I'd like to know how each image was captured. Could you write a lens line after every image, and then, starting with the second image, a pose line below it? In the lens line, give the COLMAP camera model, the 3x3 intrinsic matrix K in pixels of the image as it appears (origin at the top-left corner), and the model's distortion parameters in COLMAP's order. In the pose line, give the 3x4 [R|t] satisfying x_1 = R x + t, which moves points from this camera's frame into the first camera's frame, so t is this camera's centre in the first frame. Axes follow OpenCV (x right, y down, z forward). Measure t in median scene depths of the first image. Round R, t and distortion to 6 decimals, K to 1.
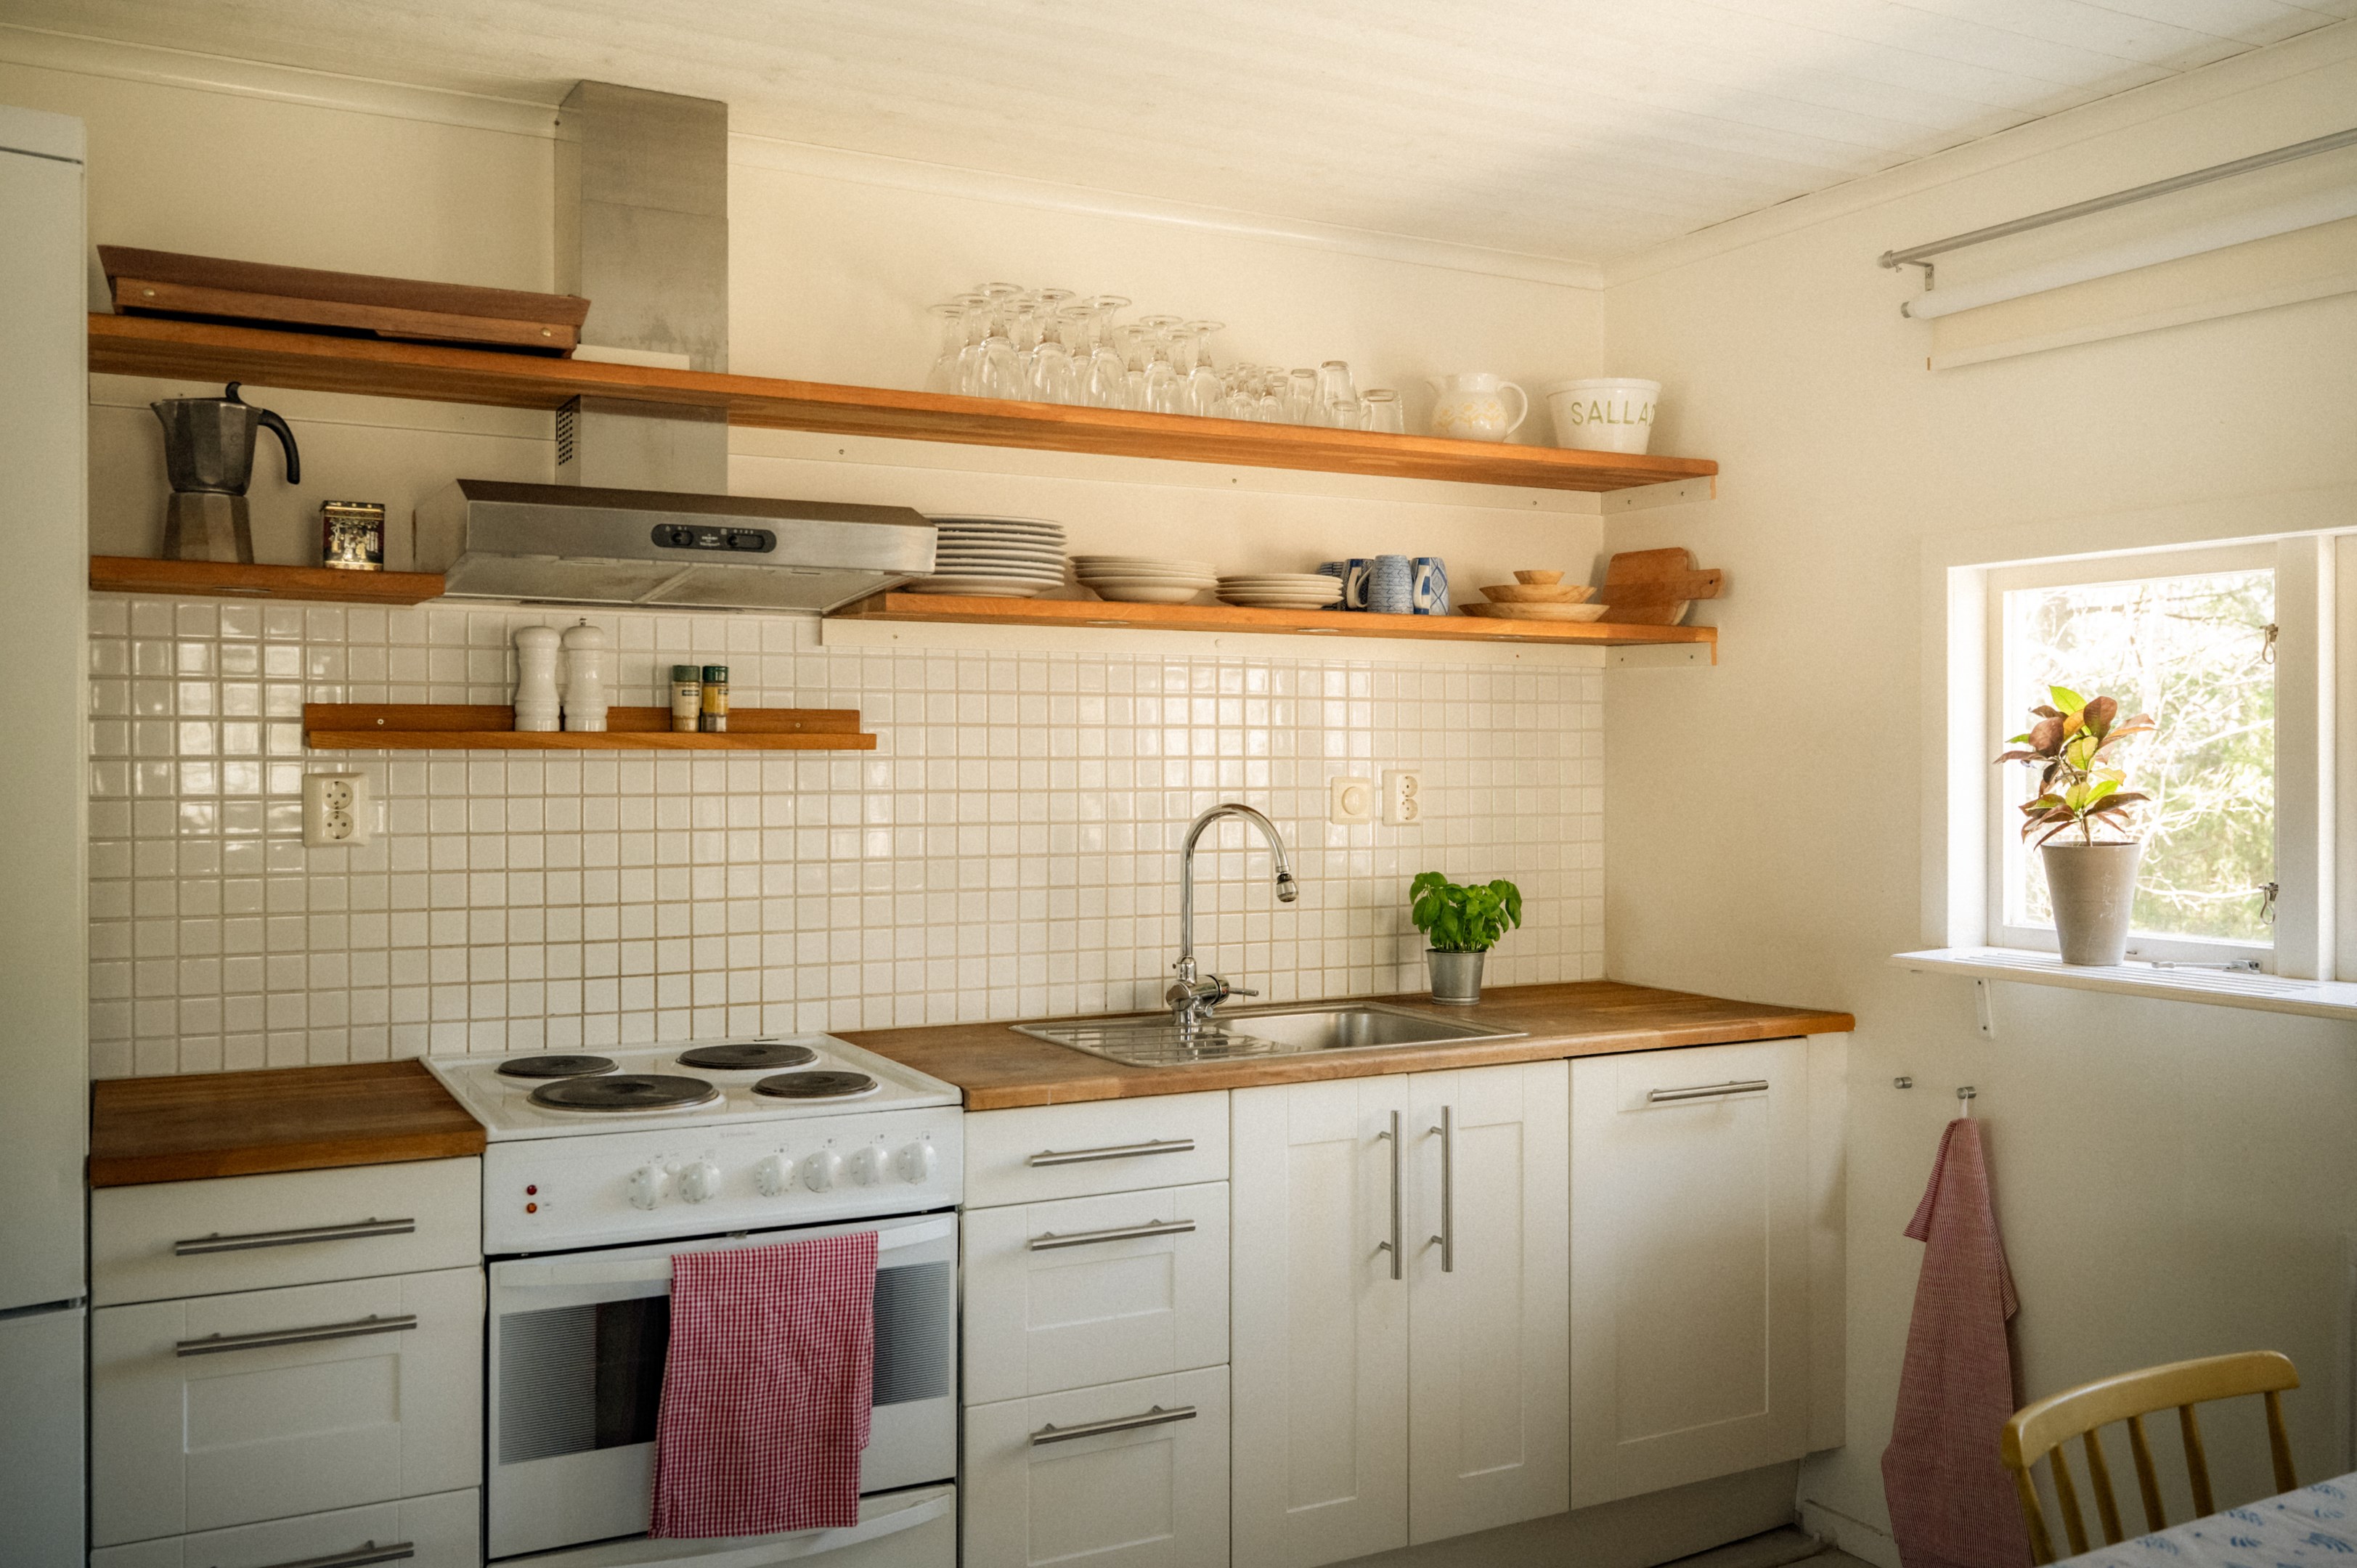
lens RADIAL K [[1985.6, 0, 1175.8], [0, 1985.6, 755.1], [0, 0, 1]] dist [0.018849, 0.001856]
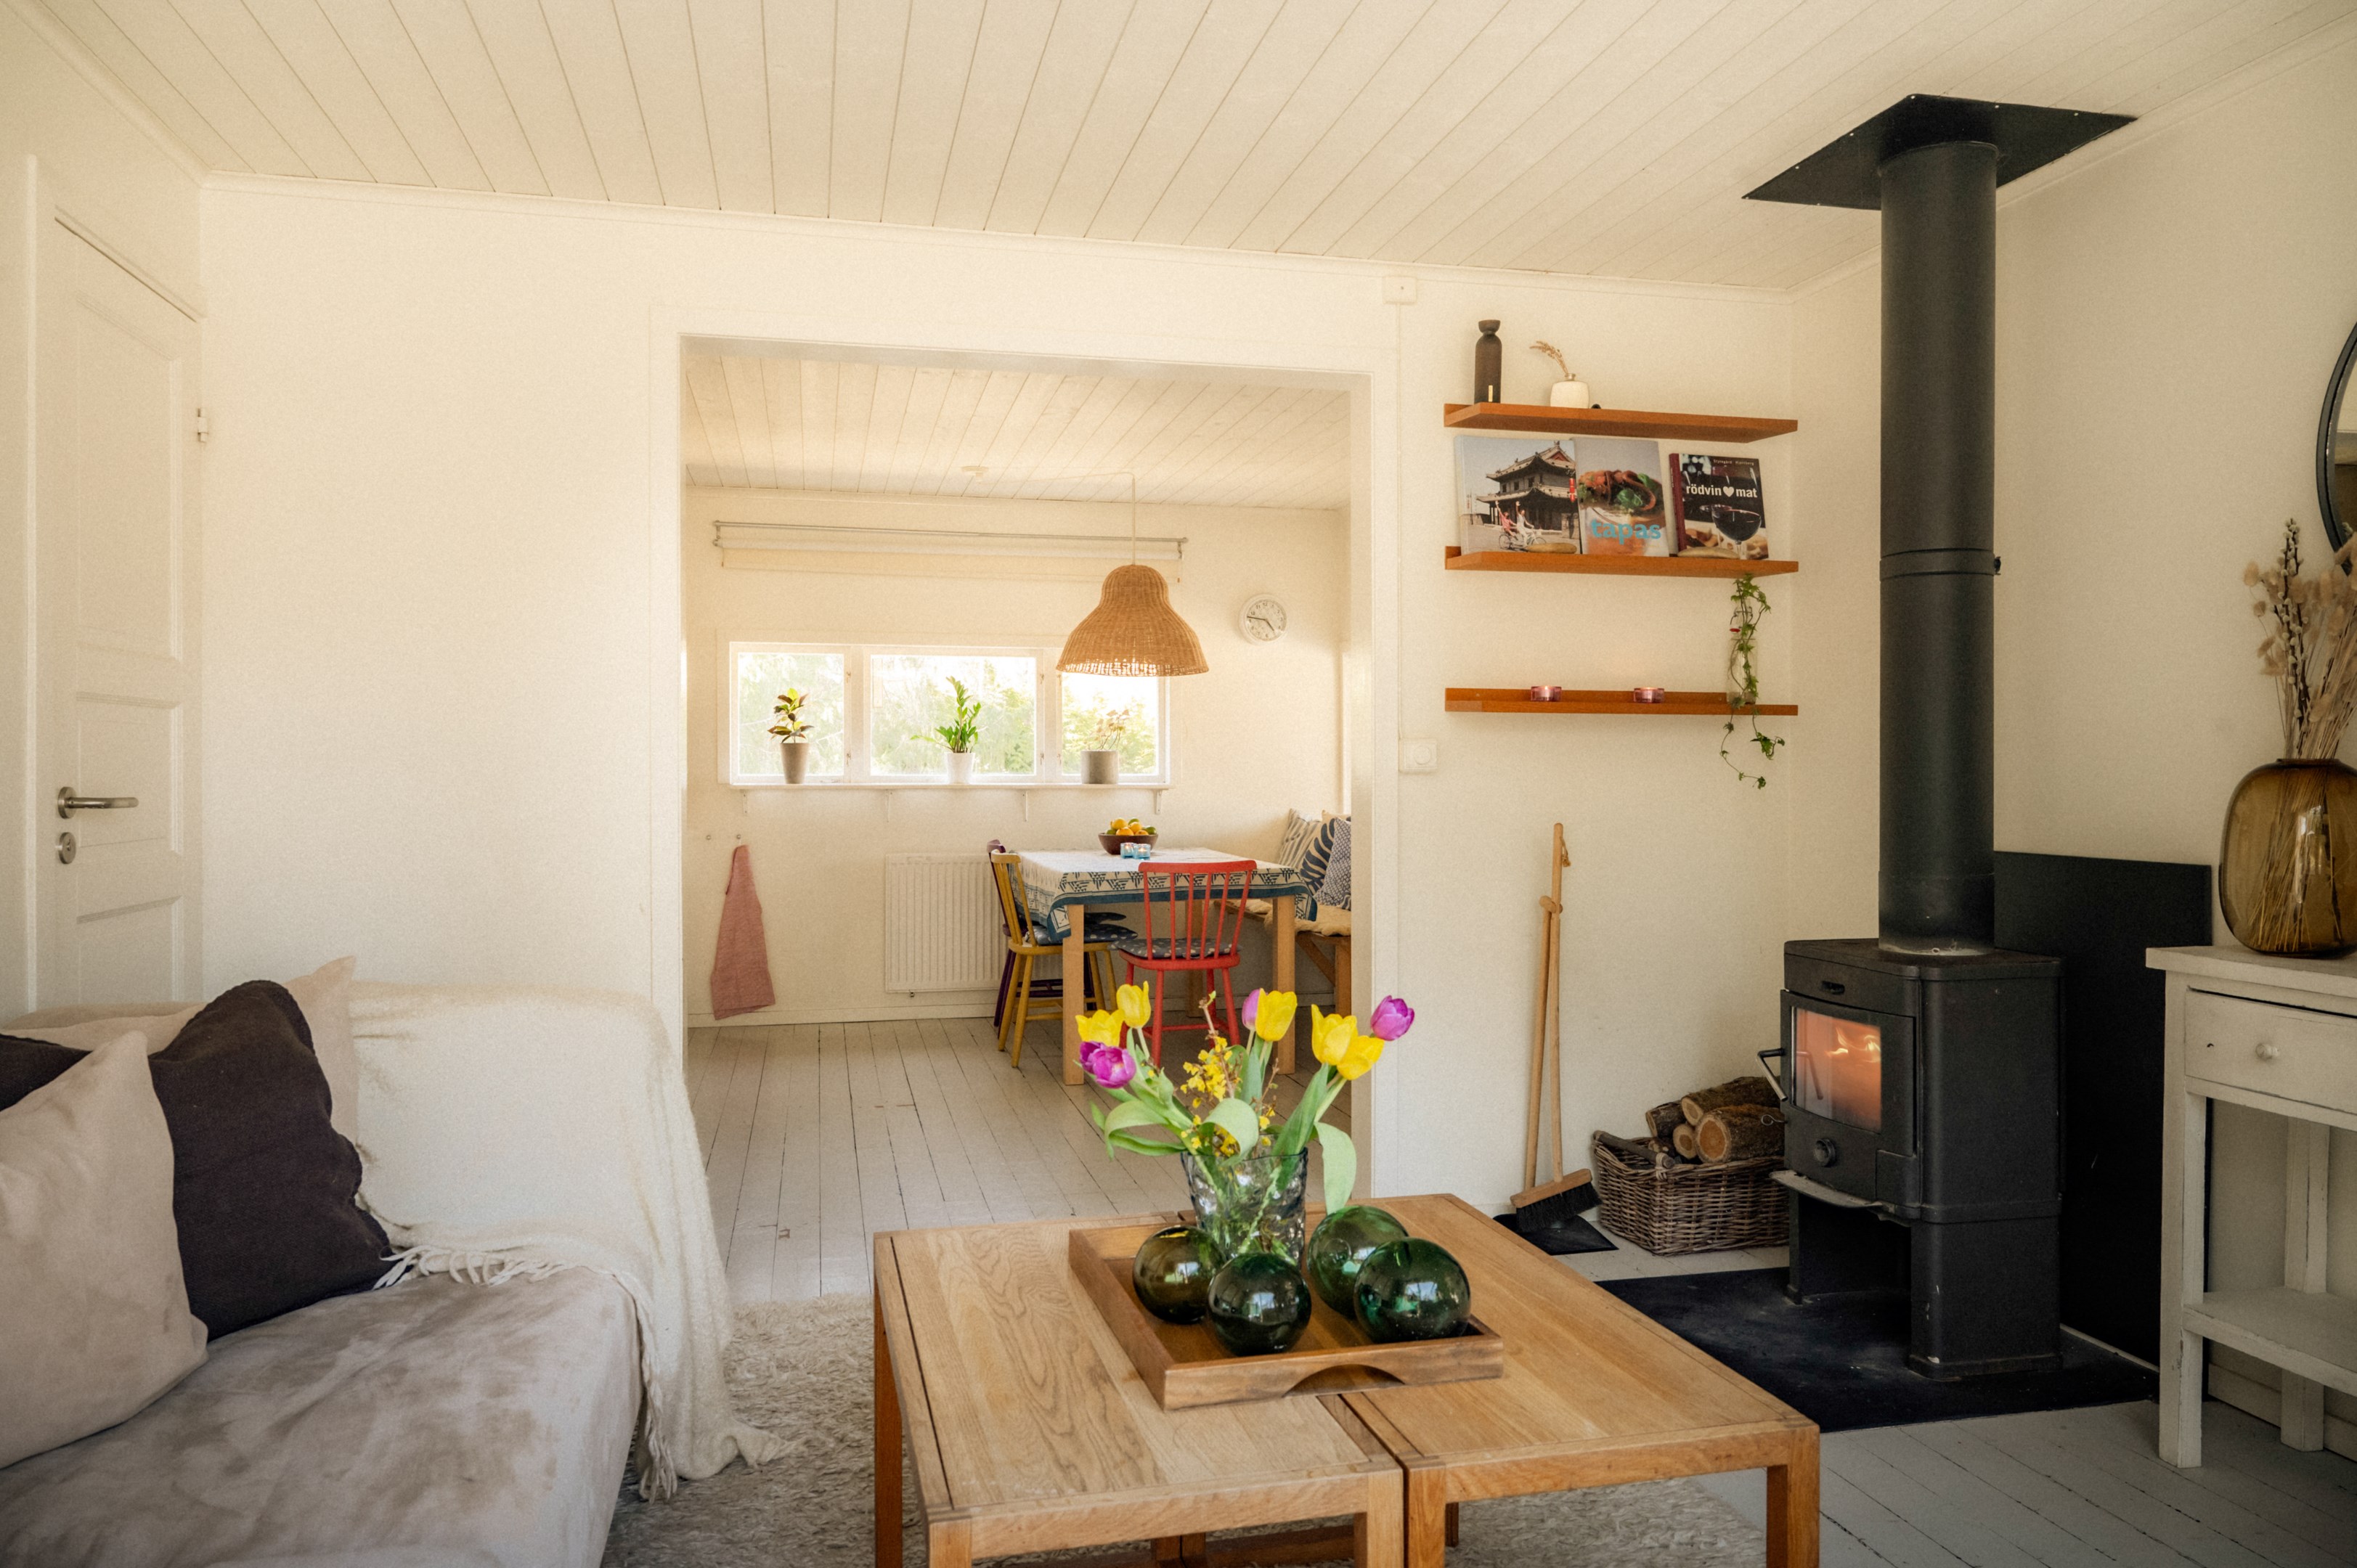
lens RADIAL K [[1573.6, 0, 1173.4], [0, 1573.6, 762.2], [0, 0, 1]] dist [0.005589, -0.000255]
pose [[0.267969, 0.001519, 0.963426, -1.514757], [-0.002738, 0.999996, -0.000816, 0.067920], [-0.963424, -0.002419, 0.267972, -0.147001]]
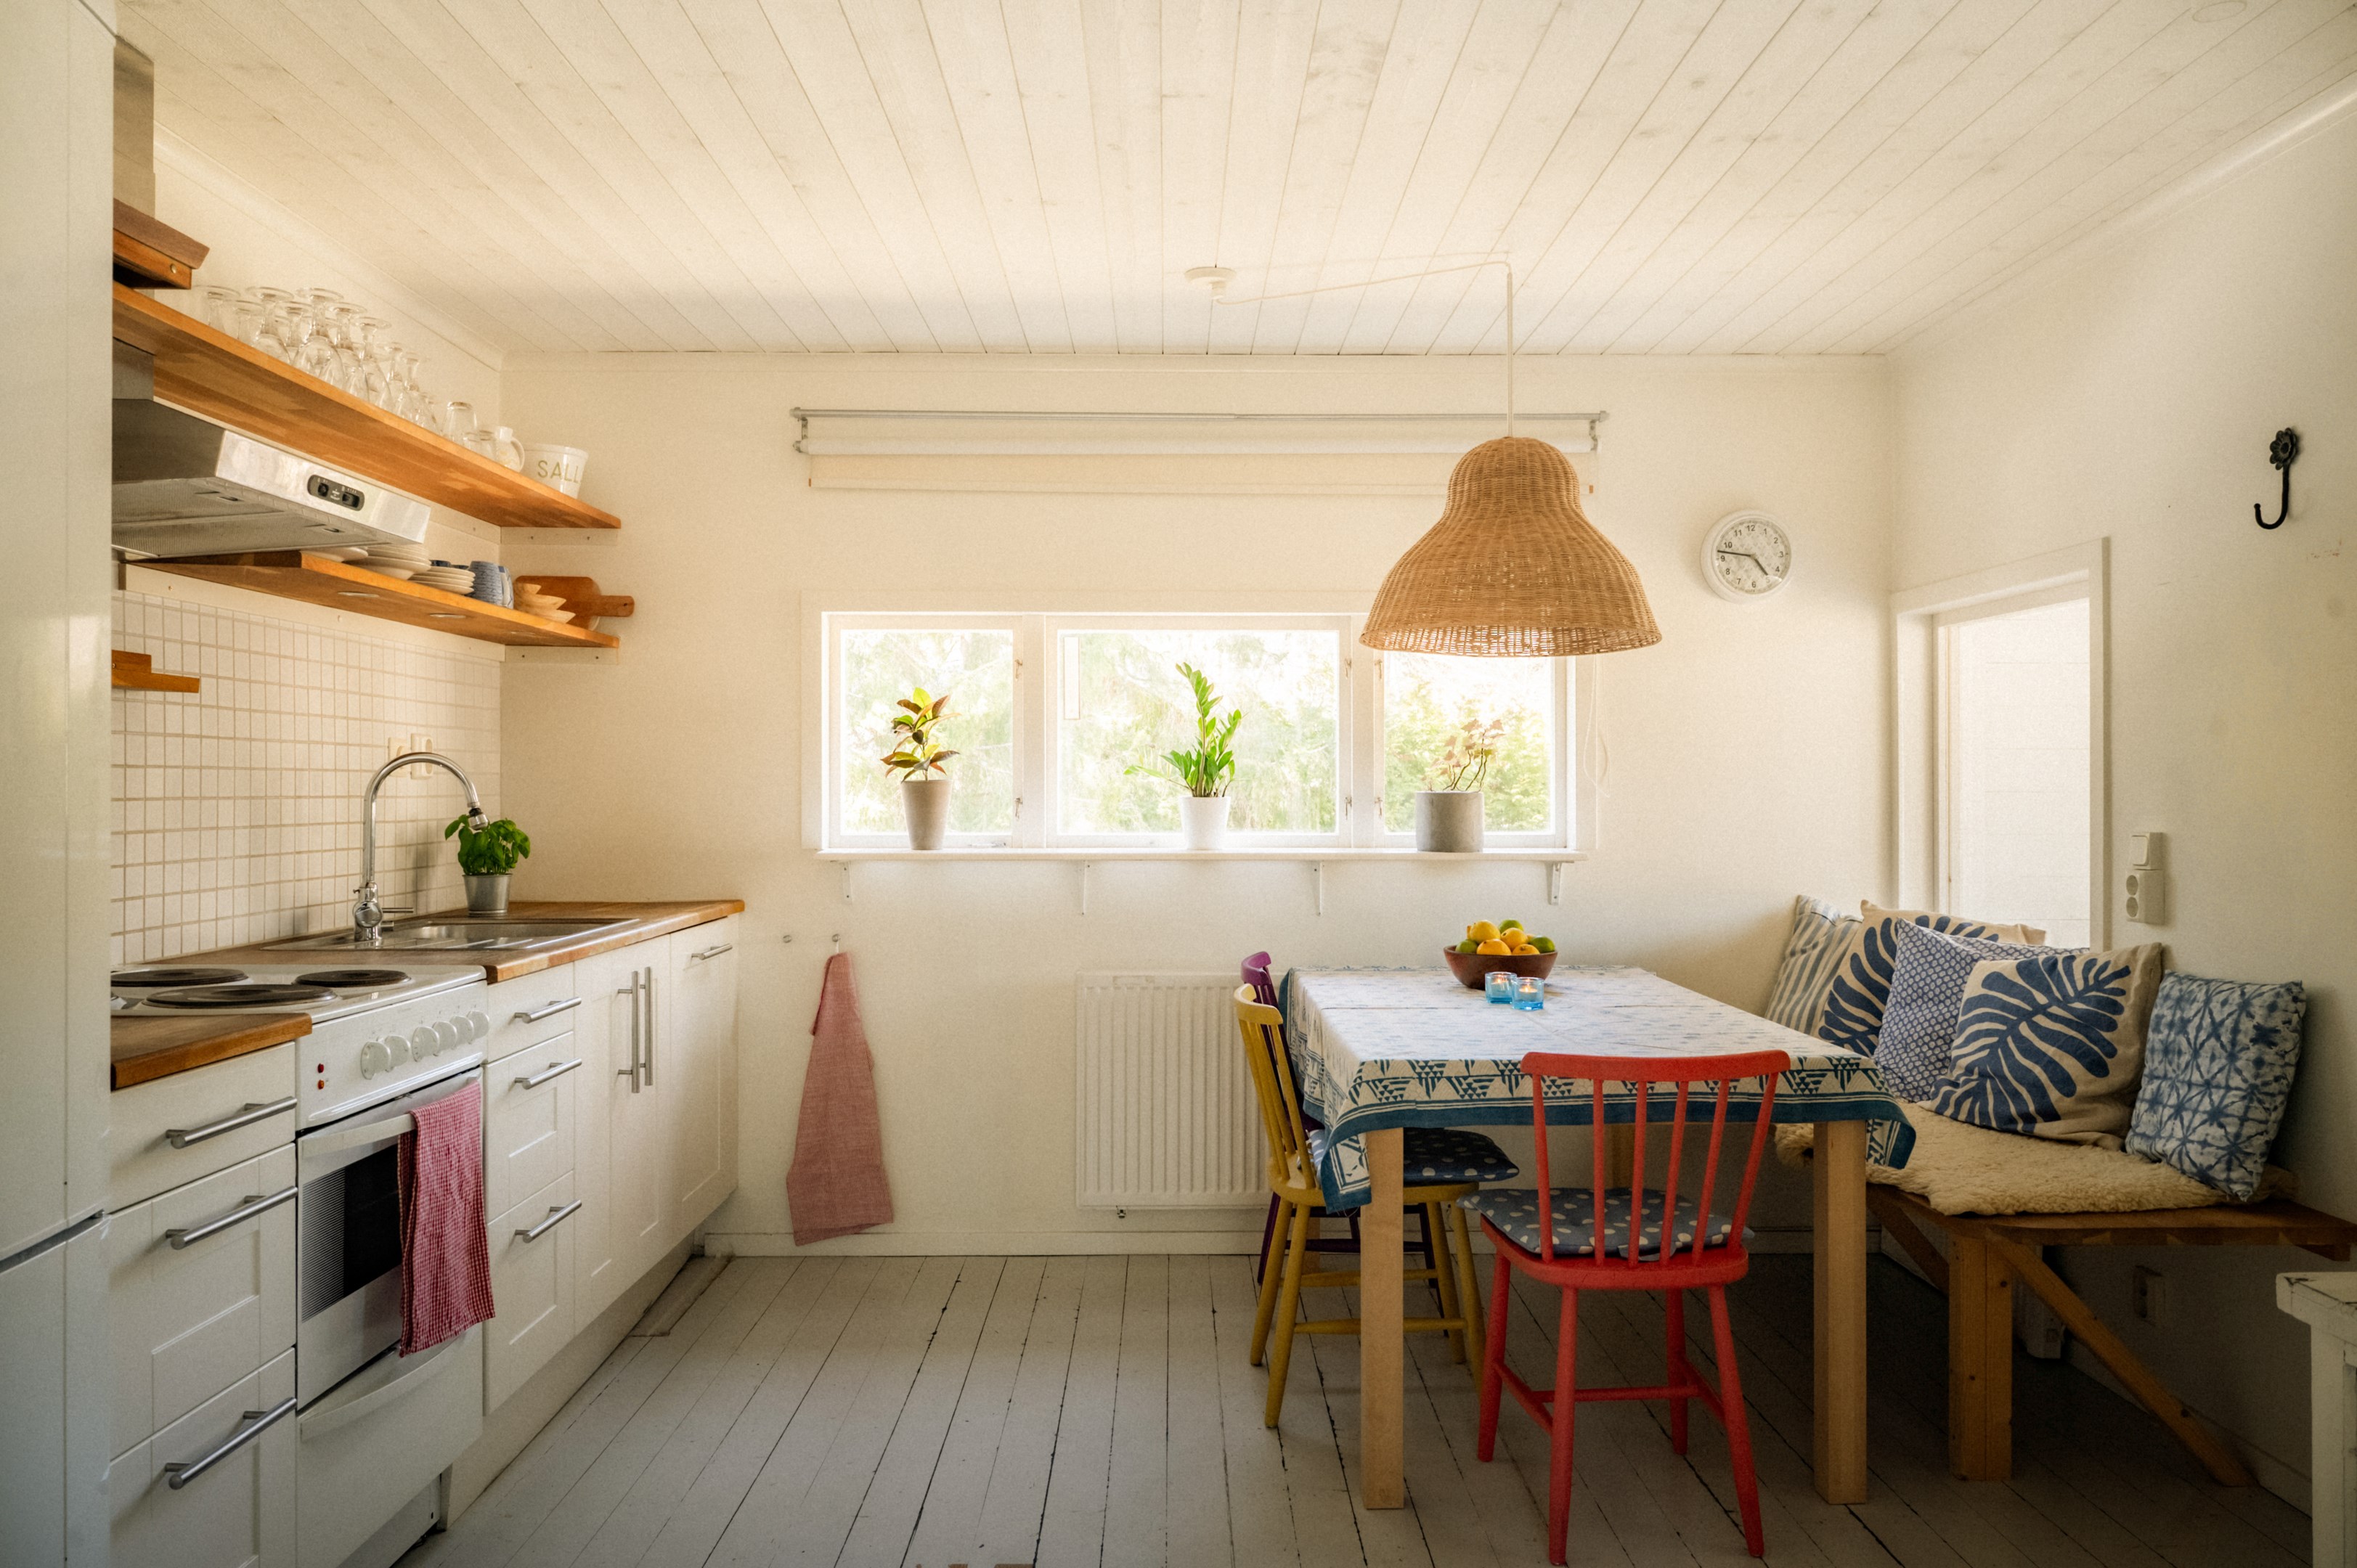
lens RADIAL K [[1733.5, 0, 1180.3], [0, 1733.5, 779.9], [0, 0, 1]] dist [-0.002403, 0.000951]
pose [[0.467632, 0.004480, 0.883912, -0.716844], [-0.002051, 0.999990, -0.003983, 0.045625], [-0.883921, 0.000049, 0.467636, 0.094362]]
